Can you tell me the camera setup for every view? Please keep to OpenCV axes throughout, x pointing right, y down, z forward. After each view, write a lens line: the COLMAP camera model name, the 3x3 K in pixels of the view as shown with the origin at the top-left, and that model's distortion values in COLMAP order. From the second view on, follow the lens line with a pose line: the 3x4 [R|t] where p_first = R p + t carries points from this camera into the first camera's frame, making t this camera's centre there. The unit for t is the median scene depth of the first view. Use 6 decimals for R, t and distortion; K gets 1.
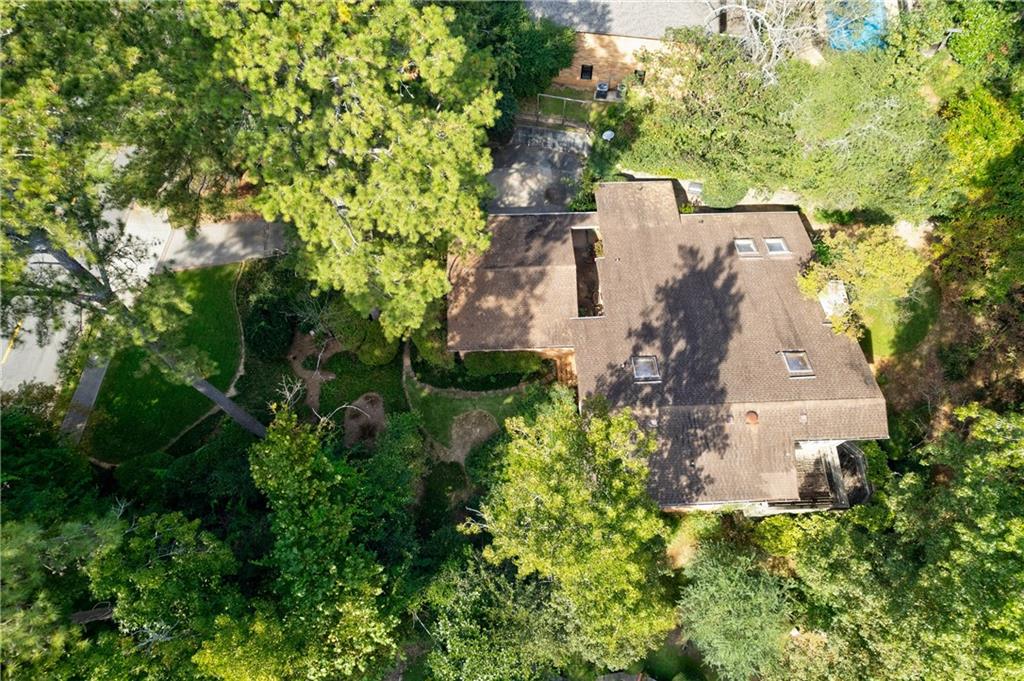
lens RADIAL K [[660.6, 0, 510.2], [0, 660.6, 346.2], [0, 0, 1]] dist [-0.073829, 0.062591]
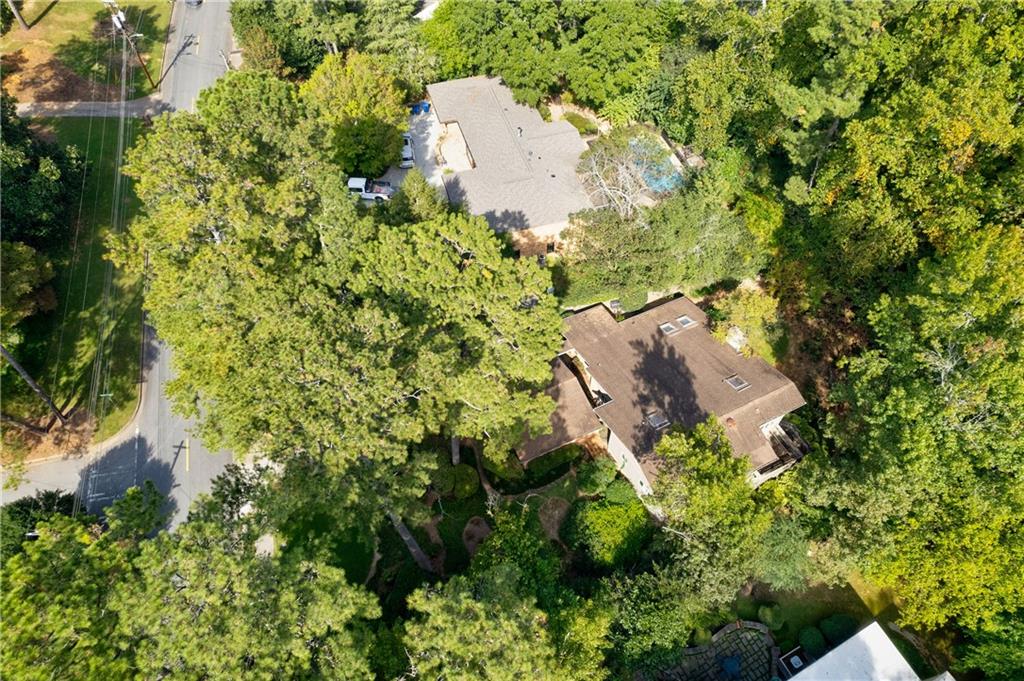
lens RADIAL K [[660.6, 0, 511.4], [0, 660.6, 346.6], [0, 0, 1]] dist [-0.073829, 0.062591]
pose [[0.911211, -0.328054, 0.249147, -0.381048], [0.374985, 0.910933, -0.172009, 0.013850], [-0.170528, 0.250163, 0.953068, -0.397967]]
